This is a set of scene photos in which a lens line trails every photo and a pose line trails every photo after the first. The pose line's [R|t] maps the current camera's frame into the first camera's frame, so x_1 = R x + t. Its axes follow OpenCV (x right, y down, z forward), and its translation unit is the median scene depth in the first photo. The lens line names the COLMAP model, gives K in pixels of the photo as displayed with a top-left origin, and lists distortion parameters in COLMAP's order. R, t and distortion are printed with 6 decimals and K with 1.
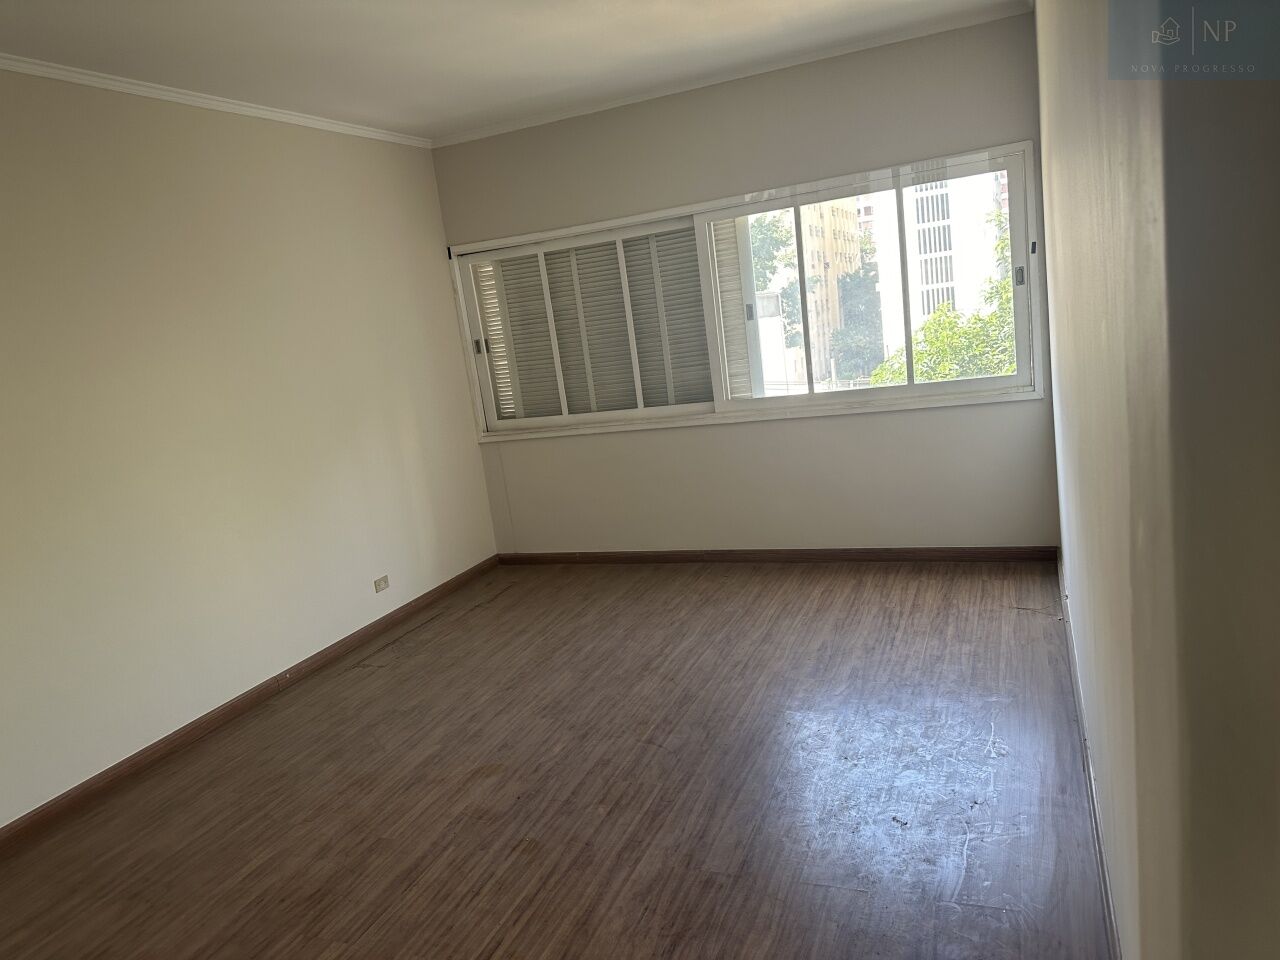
lens RADIAL K [[883.4, 0, 640.0], [0, 883.4, 480.9], [0, 0, 1]] dist [0.066992, -0.062958]
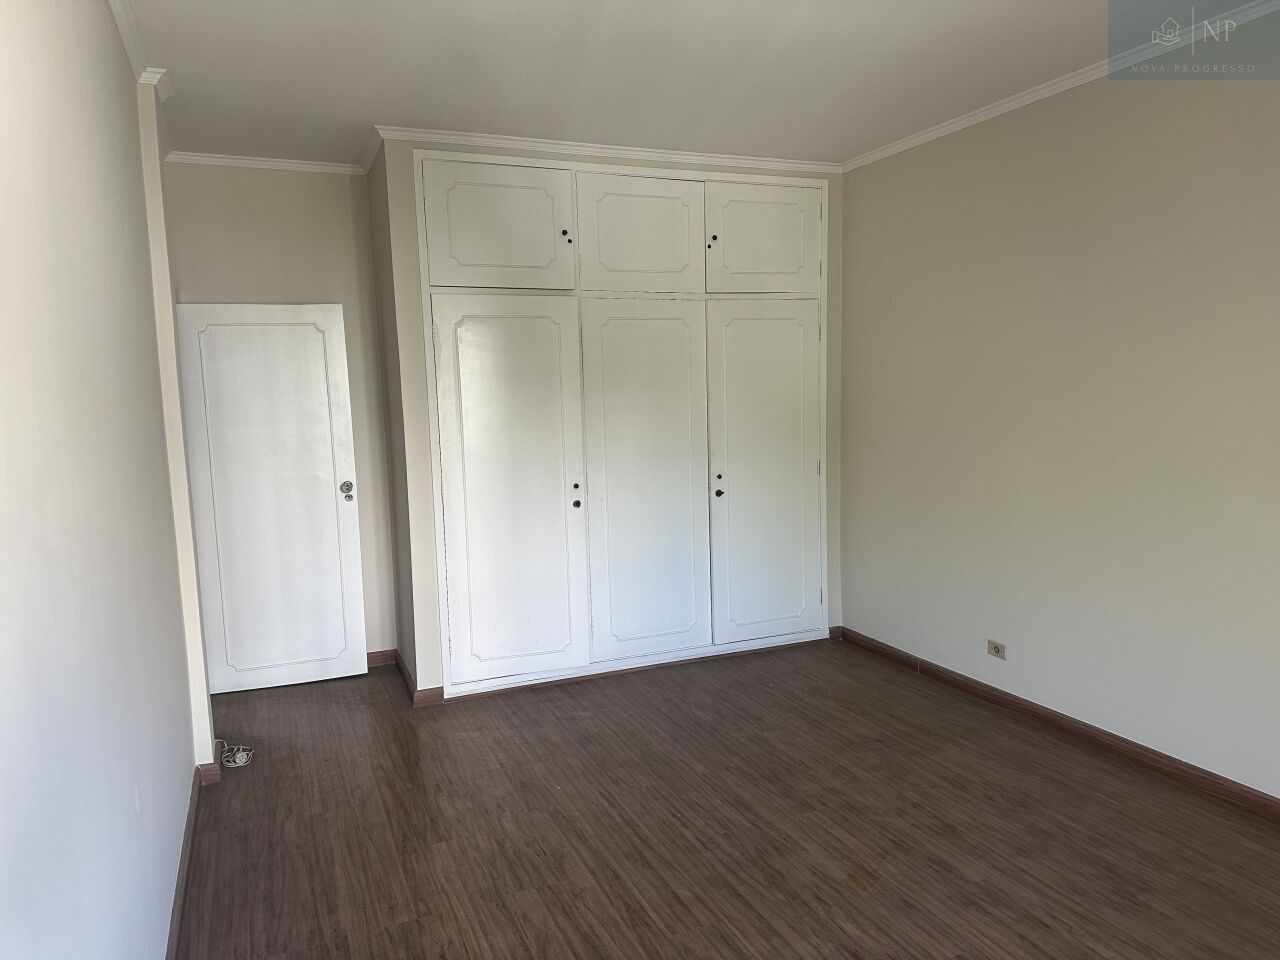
lens RADIAL K [[883.4, 0, 639.0], [0, 883.4, 480.9], [0, 0, 1]] dist [0.066992, -0.062958]
pose [[-0.687909, 0.224796, -0.690108, 0.525876], [-0.013174, 0.946803, 0.321545, -0.340833], [0.725678, 0.230285, -0.648352, 1.403026]]
